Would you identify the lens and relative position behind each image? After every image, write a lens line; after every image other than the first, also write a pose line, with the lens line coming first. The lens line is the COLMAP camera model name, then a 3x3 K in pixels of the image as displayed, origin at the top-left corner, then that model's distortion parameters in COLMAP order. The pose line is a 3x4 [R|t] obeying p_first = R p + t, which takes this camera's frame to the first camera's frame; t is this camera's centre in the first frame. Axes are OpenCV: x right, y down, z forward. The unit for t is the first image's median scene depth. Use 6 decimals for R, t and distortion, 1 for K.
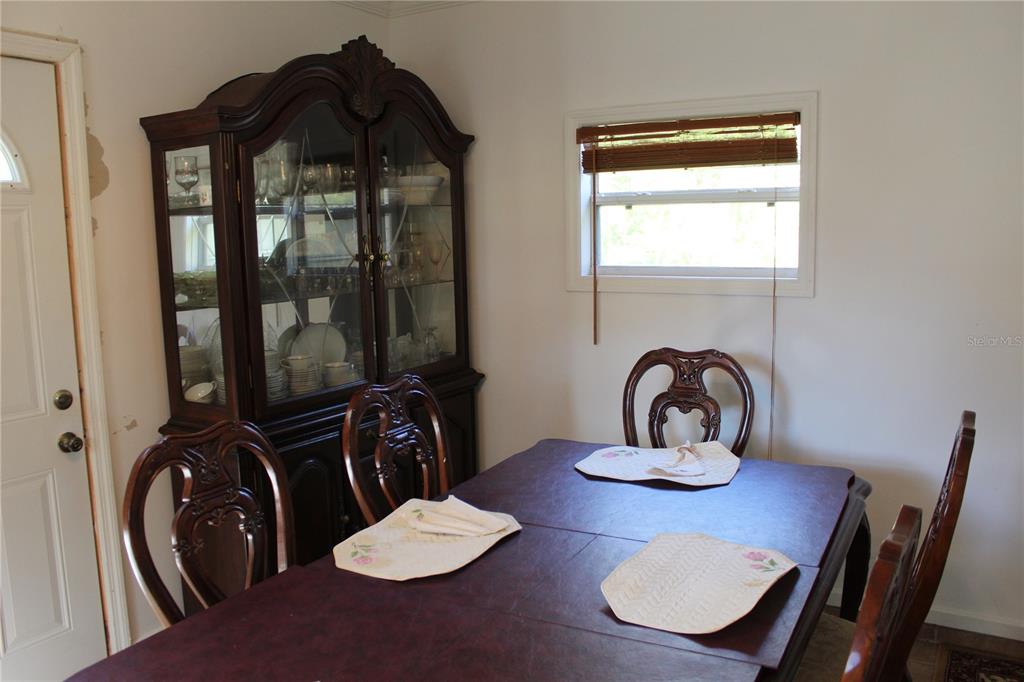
lens RADIAL K [[856.3, 0, 512.0], [0, 856.3, 341.0], [0, 0, 1]] dist [-0.166155, 0.148710]
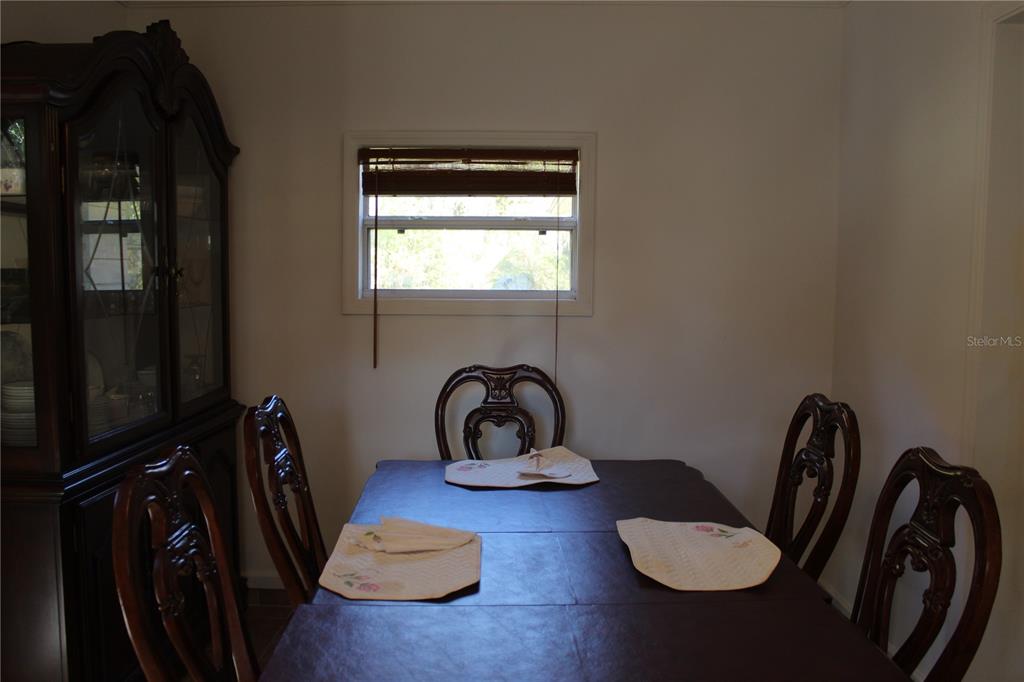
lens RADIAL K [[856.3, 0, 512.0], [0, 856.3, 341.0], [0, 0, 1]] dist [-0.166155, 0.148710]
pose [[0.860474, -0.011713, 0.509359, -0.309121], [0.040725, 0.998118, -0.045846, 0.028183], [-0.507863, 0.060193, 0.859332, 0.085390]]
